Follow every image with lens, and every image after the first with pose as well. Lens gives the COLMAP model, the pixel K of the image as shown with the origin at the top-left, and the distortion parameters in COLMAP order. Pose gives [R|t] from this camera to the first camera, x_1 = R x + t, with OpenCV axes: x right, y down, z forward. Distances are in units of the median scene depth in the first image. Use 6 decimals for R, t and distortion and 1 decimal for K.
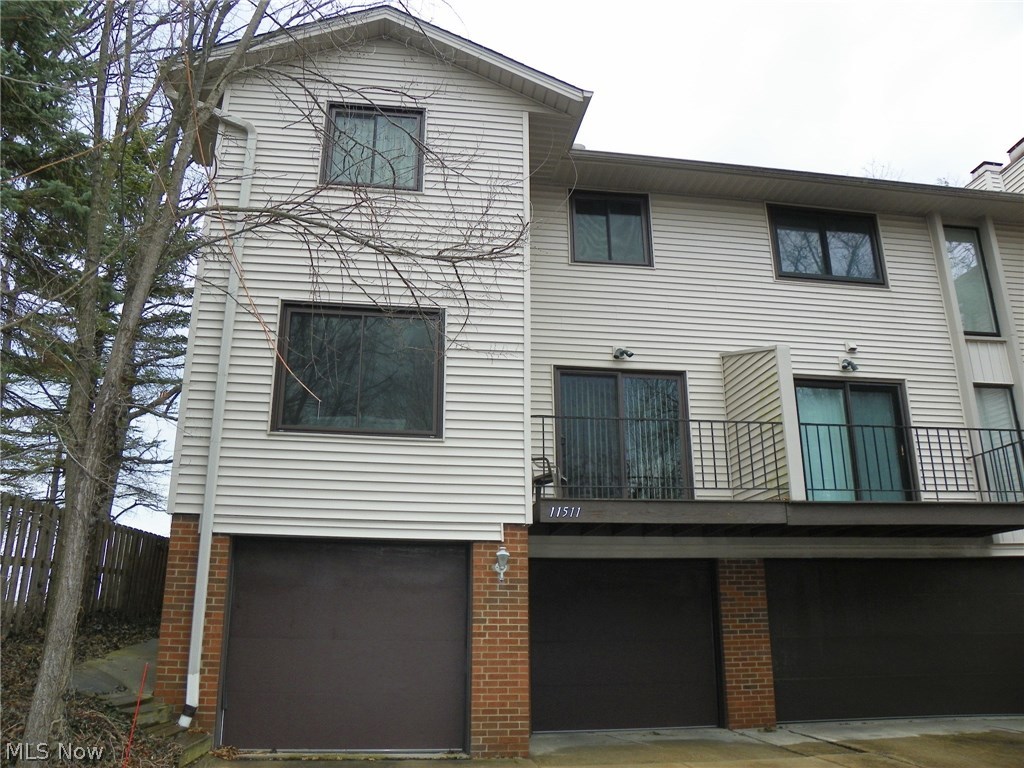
lens RADIAL K [[824.7, 0, 509.9], [0, 824.7, 384.2], [0, 0, 1]] dist [-0.065380, 0.049224]
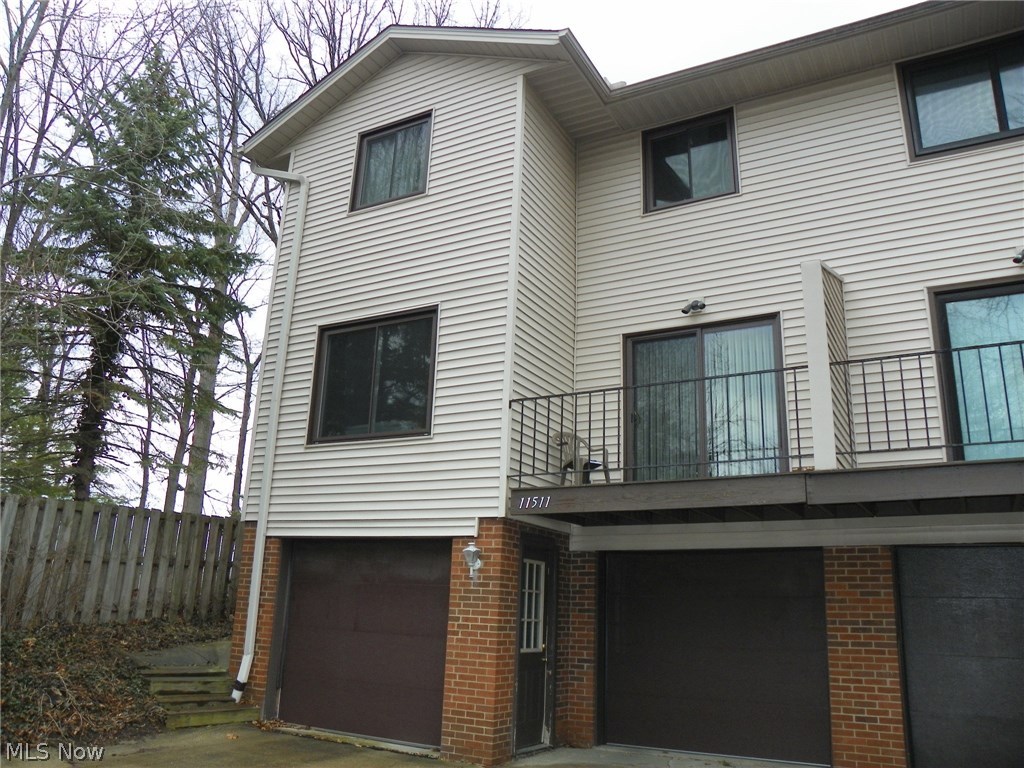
lens RADIAL K [[824.7, 0, 529.3], [0, 824.7, 378.5], [0, 0, 1]] dist [-0.065380, 0.049224]
pose [[0.786554, -0.141018, -0.601204, 0.596295], [0.146645, 0.988381, -0.039978, 0.053116], [0.599856, -0.056719, 0.798095, 0.265436]]
